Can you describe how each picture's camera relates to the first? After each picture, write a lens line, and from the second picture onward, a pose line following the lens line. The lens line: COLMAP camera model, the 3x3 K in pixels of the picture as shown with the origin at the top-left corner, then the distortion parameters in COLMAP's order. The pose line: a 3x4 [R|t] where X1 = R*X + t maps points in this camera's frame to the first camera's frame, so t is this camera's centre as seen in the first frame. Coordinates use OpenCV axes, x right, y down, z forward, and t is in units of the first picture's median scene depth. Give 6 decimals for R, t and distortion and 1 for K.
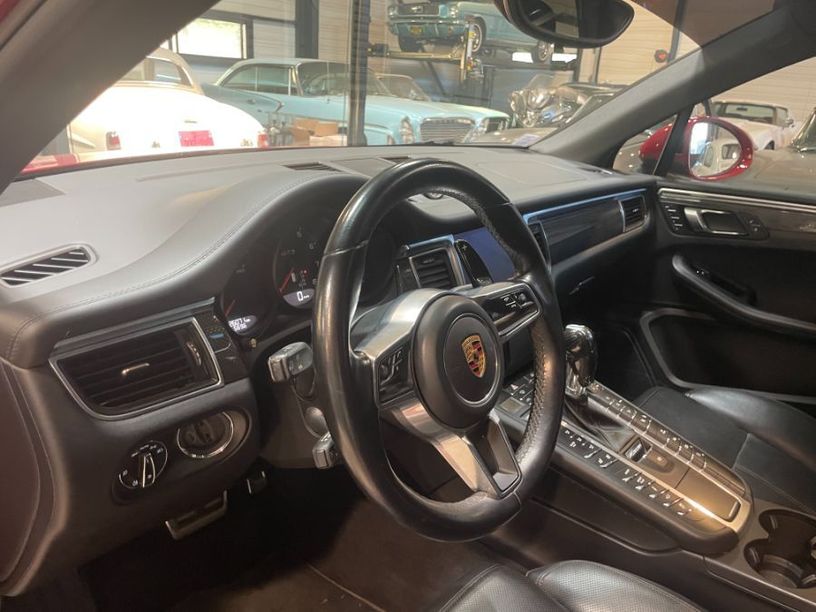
lens RADIAL K [[620.3, 0, 404.5], [0, 620.3, 303.2], [0, 0, 1]] dist [0.092412, -0.126534]
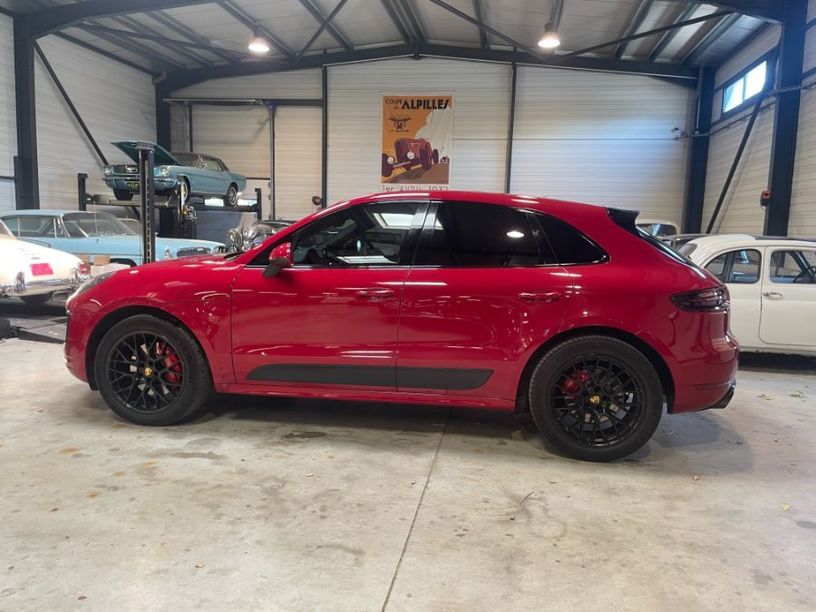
lens RADIAL K [[620.3, 0, 414.2], [0, 620.3, 305.0], [0, 0, 1]] dist [0.092412, -0.126534]
pose [[0.863150, -0.097885, 0.495369, -0.145602], [0.192381, 0.970789, -0.143383, 0.091756], [-0.466864, 0.219061, 0.856768, -0.299898]]
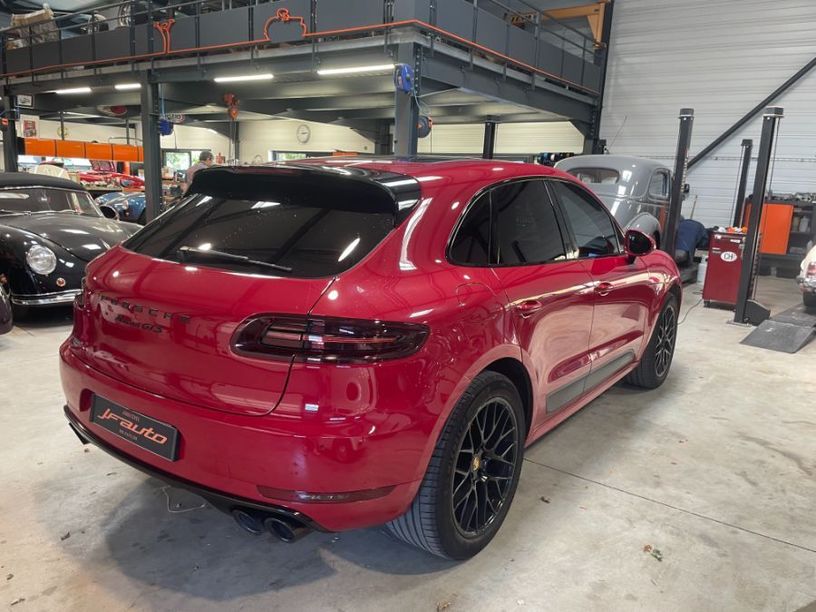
lens RADIAL K [[620.3, 0, 398.4], [0, 620.3, 308.1], [0, 0, 1]] dist [0.092412, -0.126534]
pose [[0.055329, 0.146874, -0.987607, 0.394622], [-0.373818, 0.920231, 0.115912, 0.008898], [0.925850, 0.362772, 0.105819, -0.008390]]
